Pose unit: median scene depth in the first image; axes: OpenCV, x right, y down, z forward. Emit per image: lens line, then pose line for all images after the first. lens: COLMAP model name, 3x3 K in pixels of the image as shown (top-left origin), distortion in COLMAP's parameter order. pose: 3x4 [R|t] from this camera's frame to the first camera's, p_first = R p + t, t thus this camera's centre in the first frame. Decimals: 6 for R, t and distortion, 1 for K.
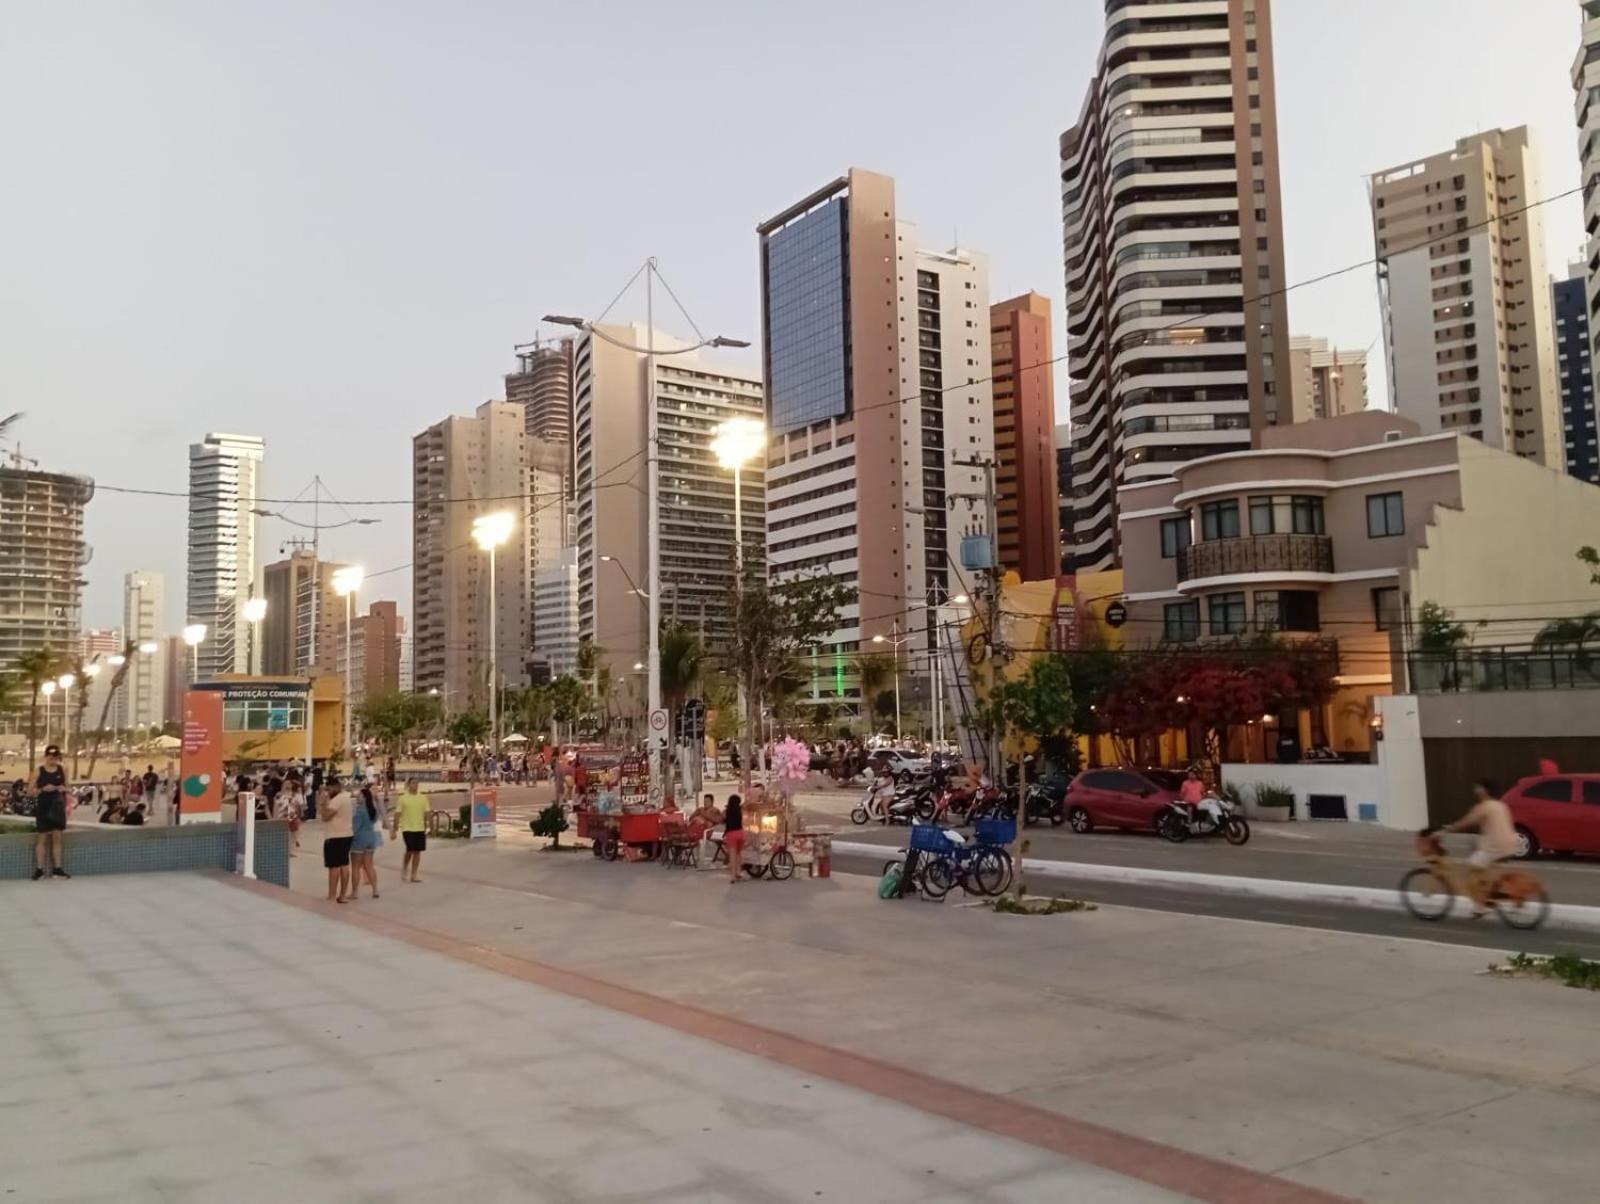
lens RADIAL K [[1391.6, 0, 800.0], [0, 1391.6, 602.0], [0, 0, 1]] dist [0.076961, -0.138044]
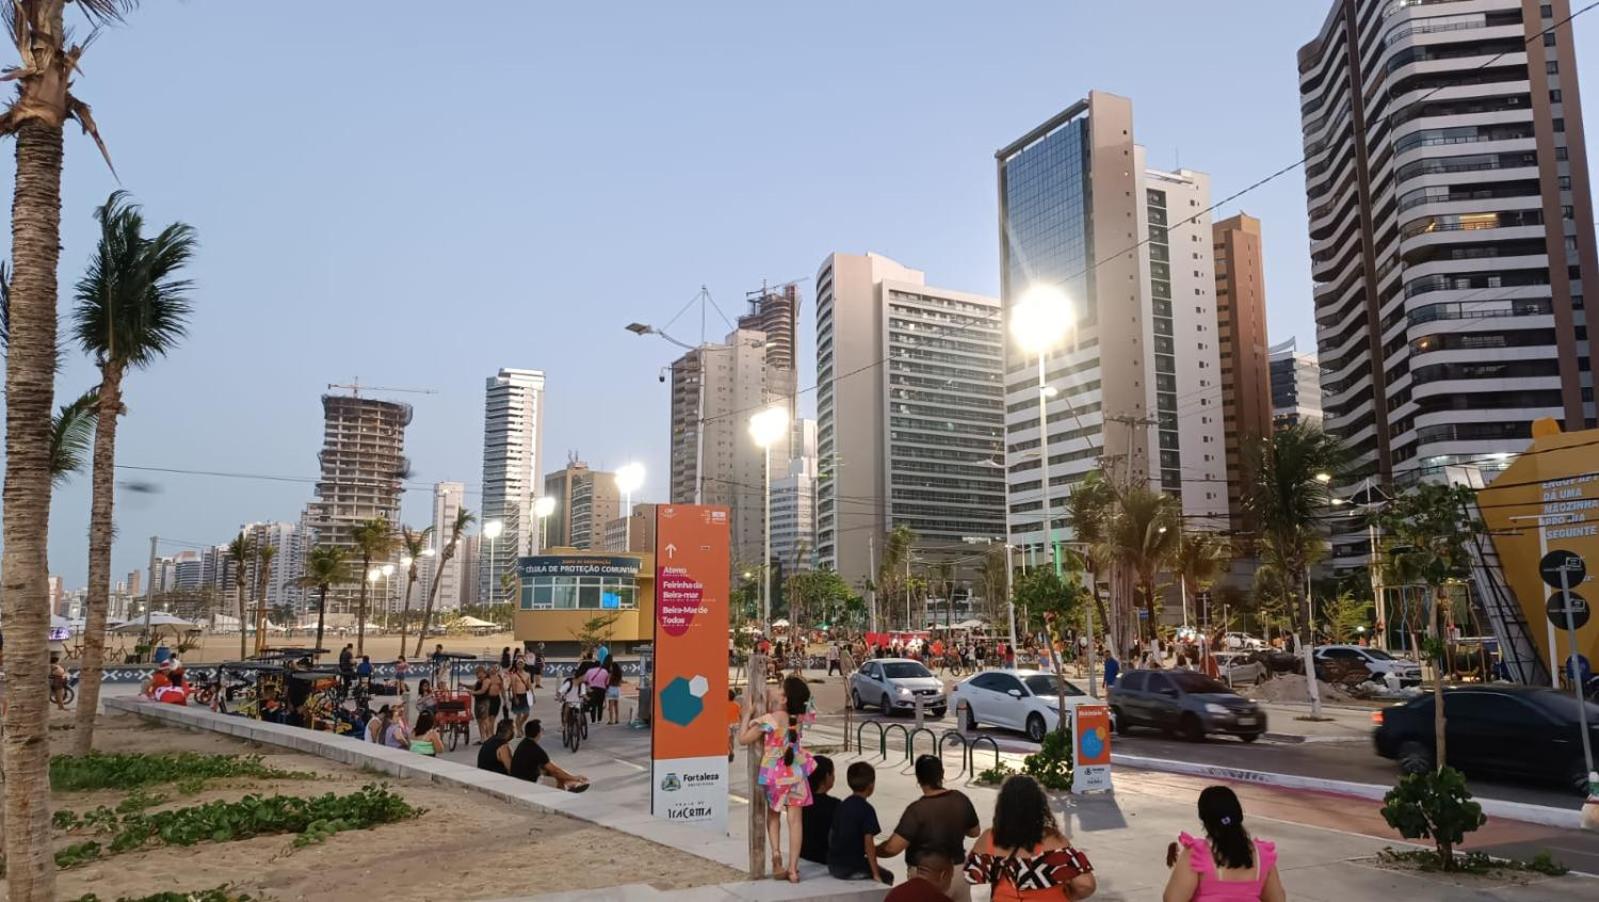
lens RADIAL K [[1170.4, 0, 796.5], [0, 1170.4, 441.3], [0, 0, 1]] dist [0.030425, -0.001988]
pose [[0.989268, -0.003786, -0.146062, -0.038795], [-0.005058, 0.998178, -0.060127, 0.007688], [0.146024, 0.060220, 0.987446, 0.070077]]
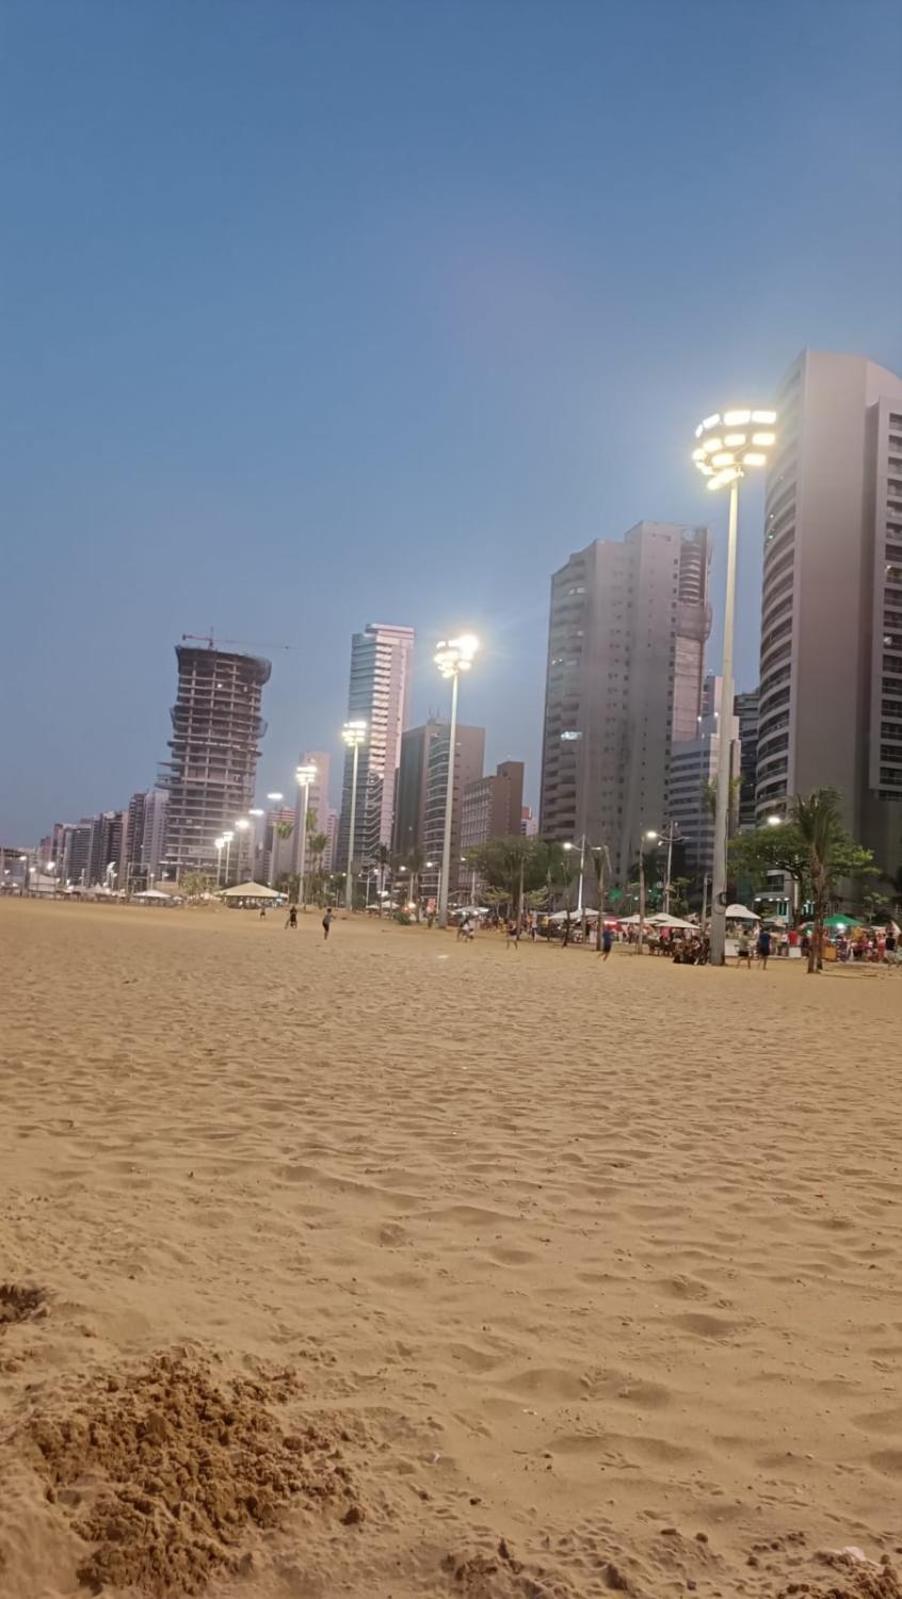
lens RADIAL K [[1170.4, 0, 444.4], [0, 1170.4, 828.5], [0, 0, 1]] dist [0.030425, -0.001988]
pose [[0.938849, 0.049815, -0.340707, -0.098687], [-0.045001, 0.998744, 0.022023, 0.038105], [0.341376, -0.005344, 0.939912, 0.347664]]
